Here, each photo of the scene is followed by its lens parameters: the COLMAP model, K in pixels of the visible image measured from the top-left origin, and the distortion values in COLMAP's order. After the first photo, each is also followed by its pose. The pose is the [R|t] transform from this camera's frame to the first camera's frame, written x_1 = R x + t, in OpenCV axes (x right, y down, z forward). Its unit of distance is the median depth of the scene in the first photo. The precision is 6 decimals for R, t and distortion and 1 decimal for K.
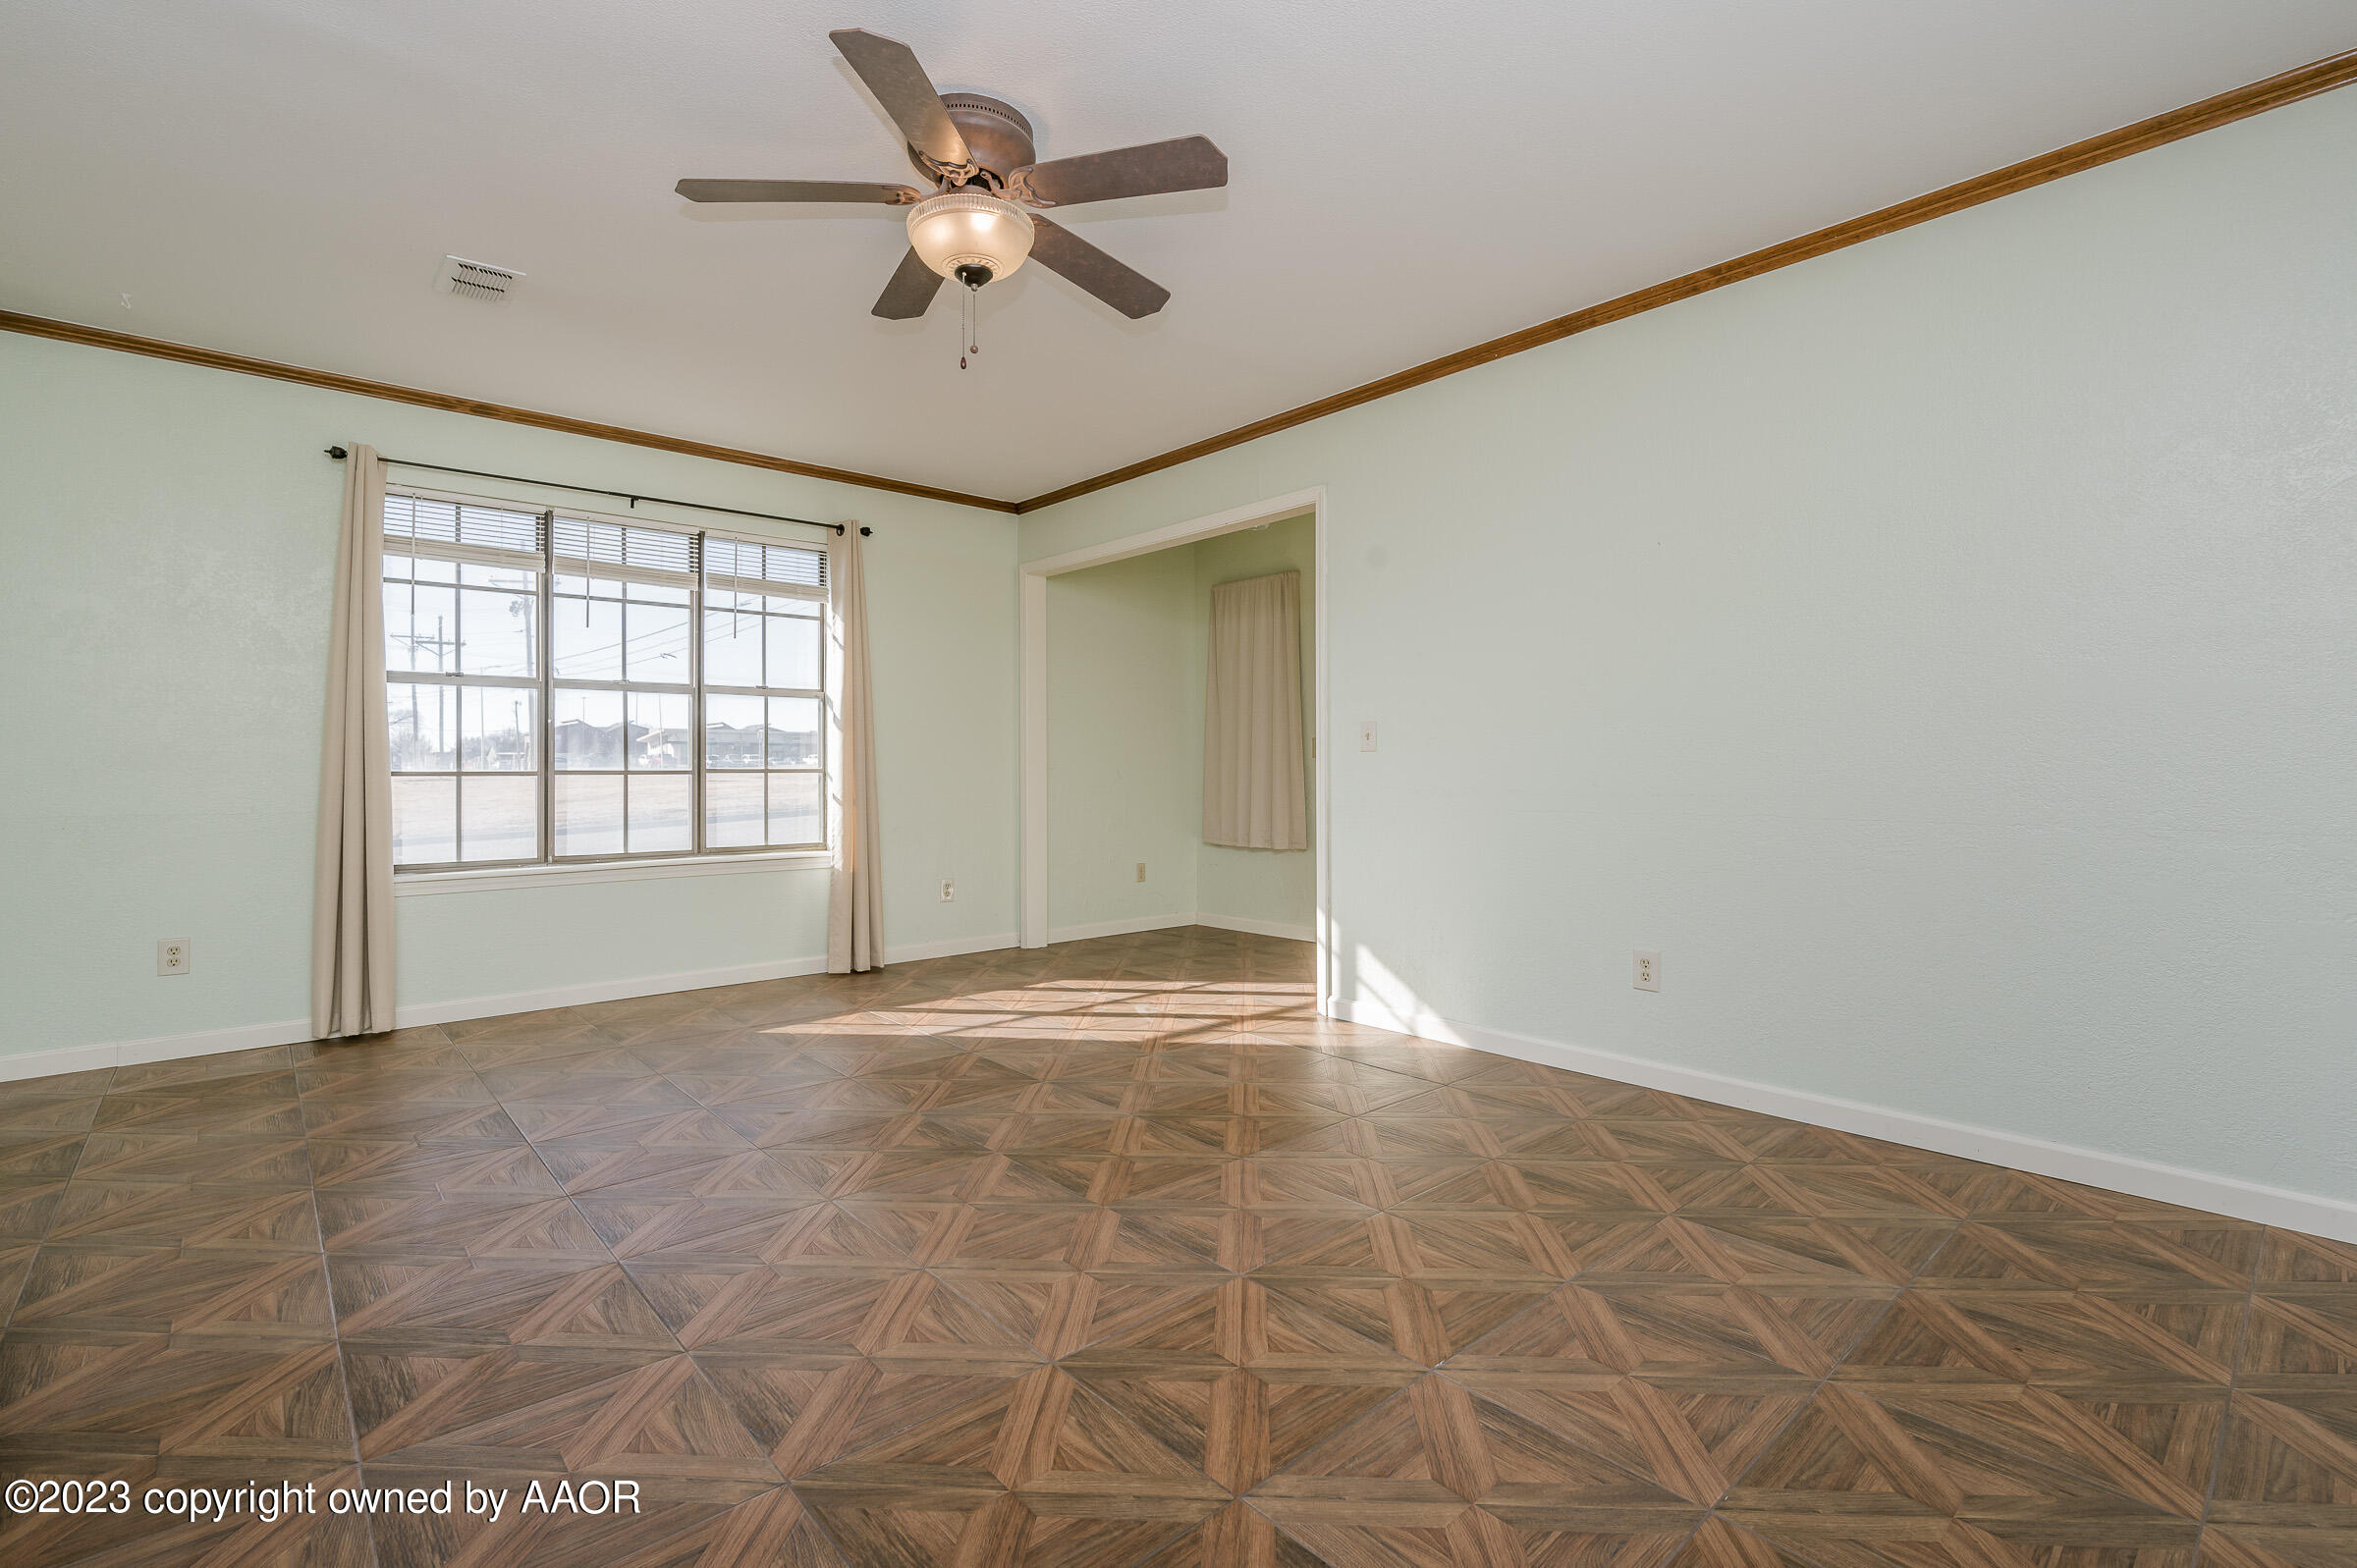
lens RADIAL K [[1075.6, 0, 1178.5], [0, 1075.6, 784.0], [0, 0, 1]] dist [0.000794, 0.000301]
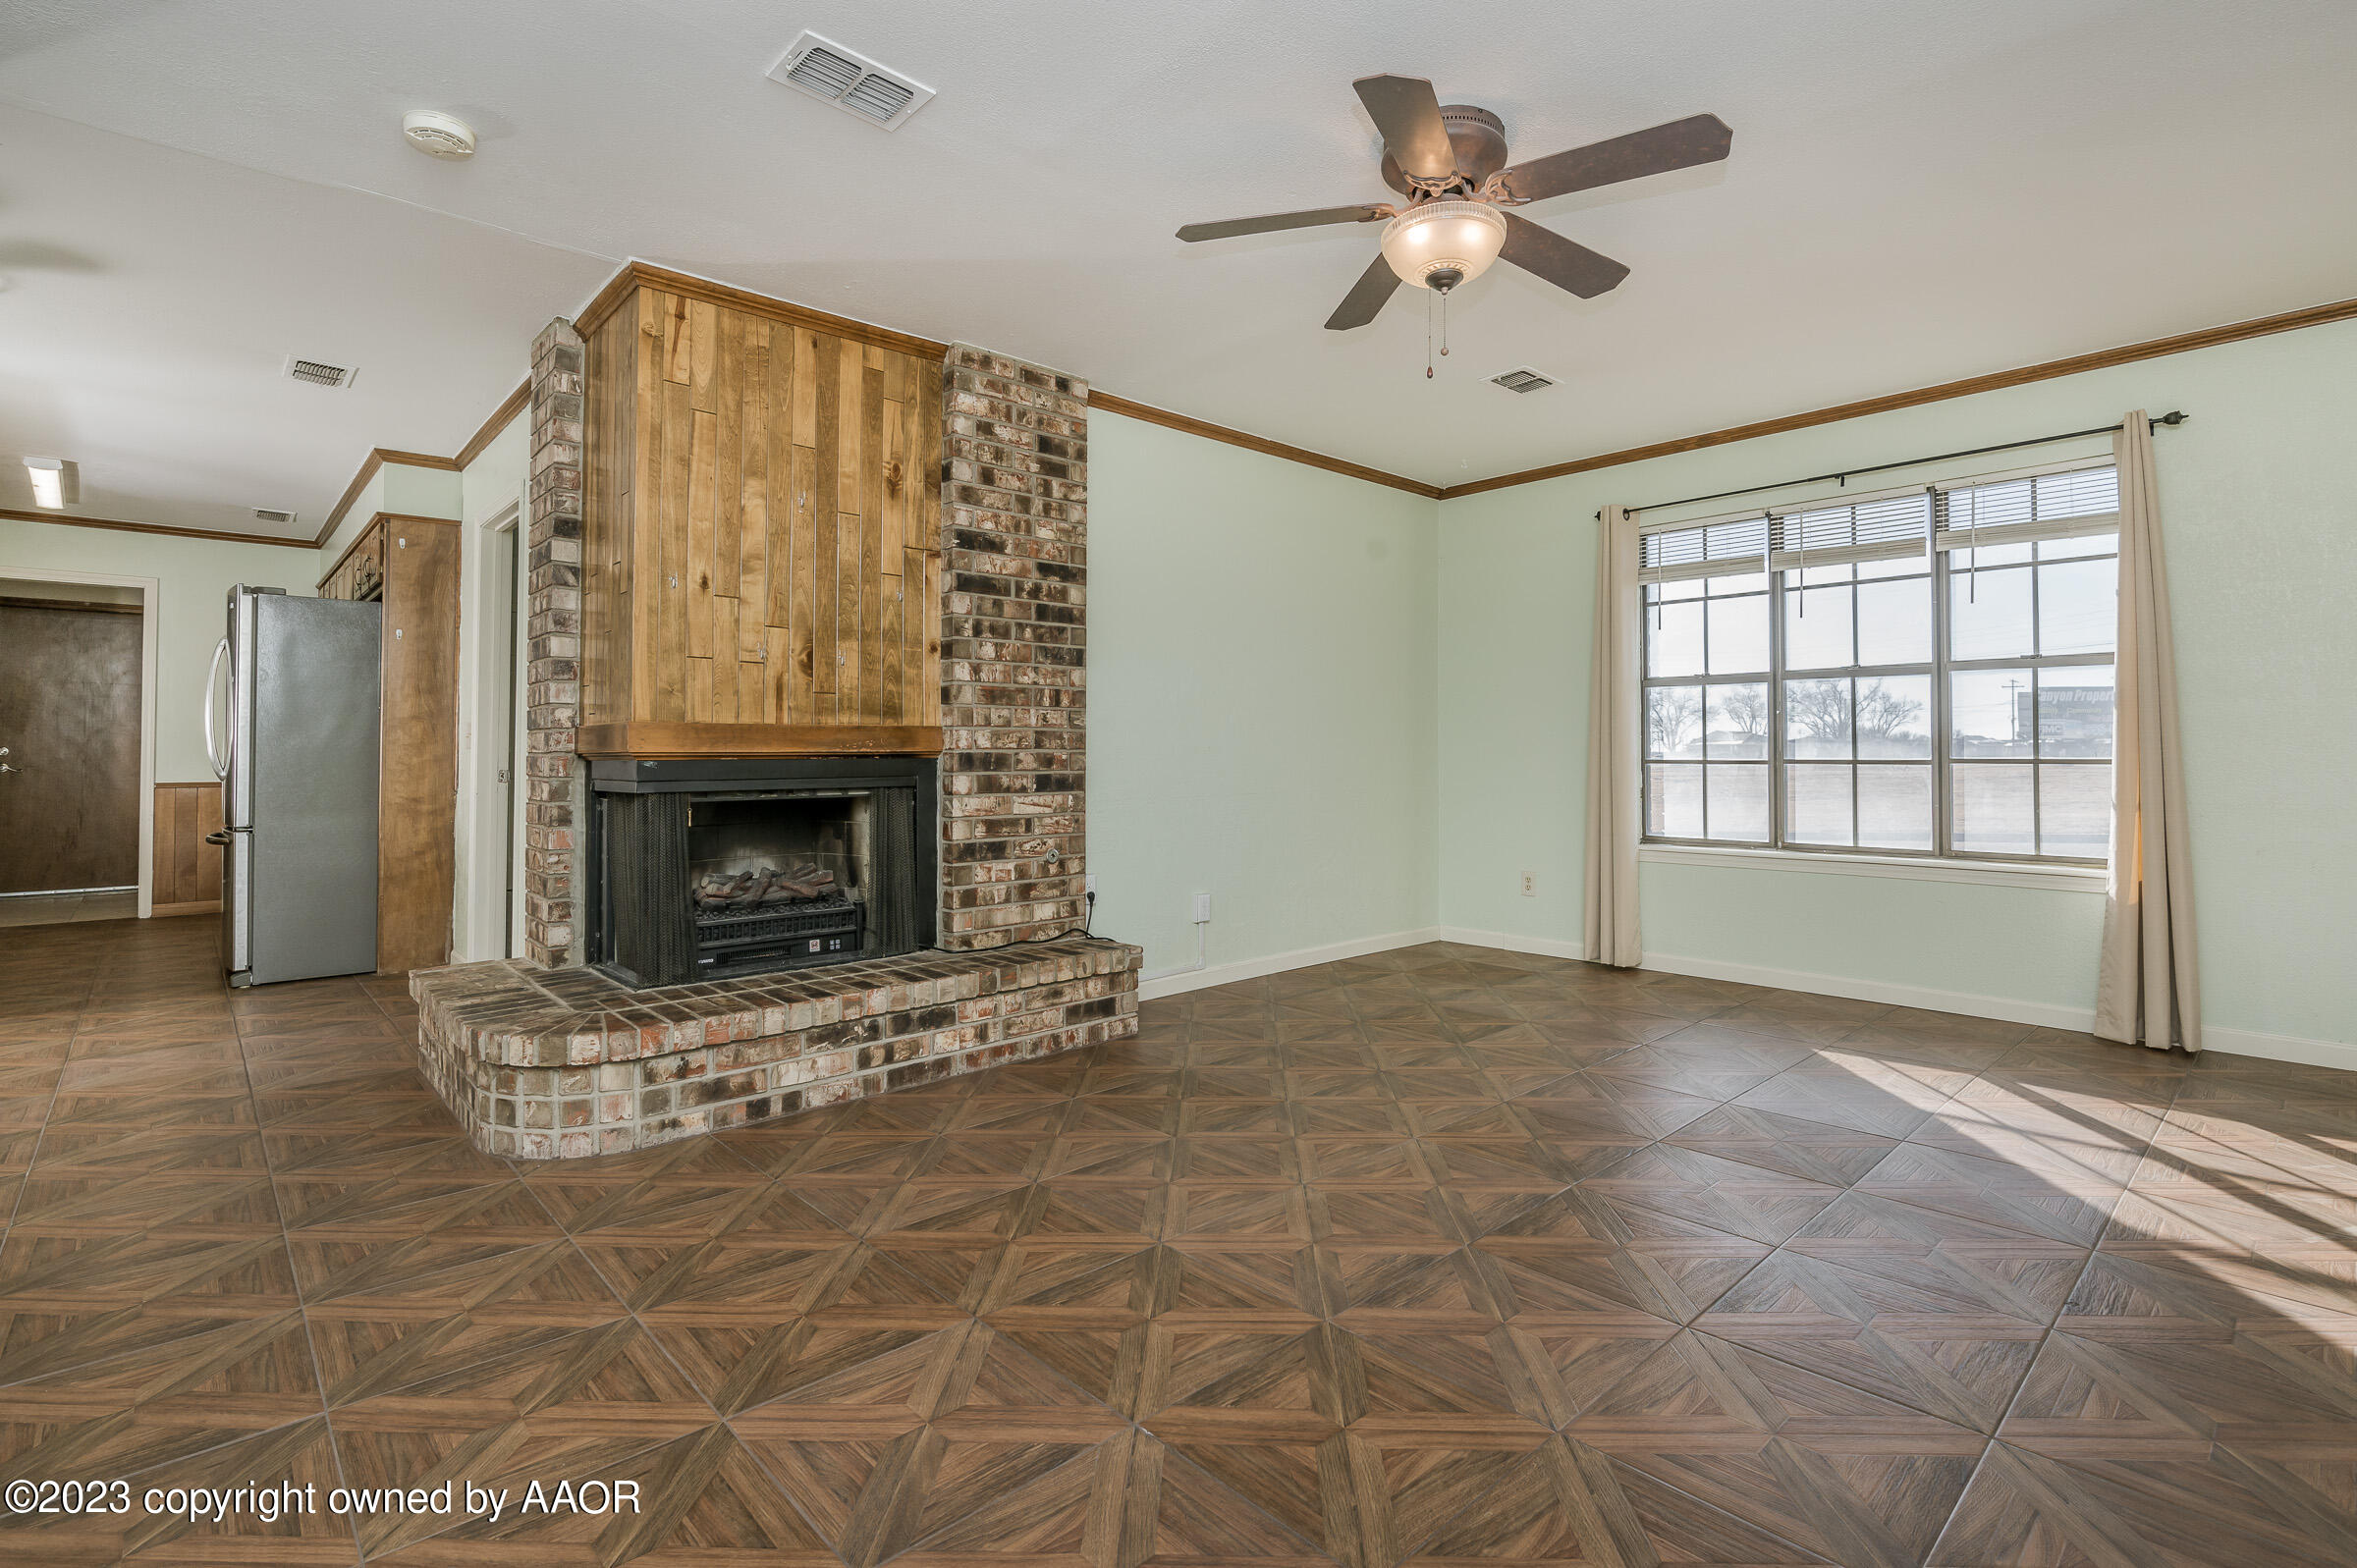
lens RADIAL K [[1069.1, 0, 1159.4], [0, 1069.1, 749.6], [0, 0, 1]] dist [-0.009454, -0.000437]
pose [[0.017869, -0.004442, -0.999830, 0.435990], [-0.015186, 0.999874, -0.004713, -0.008132], [0.999725, 0.015268, 0.017800, 0.381750]]
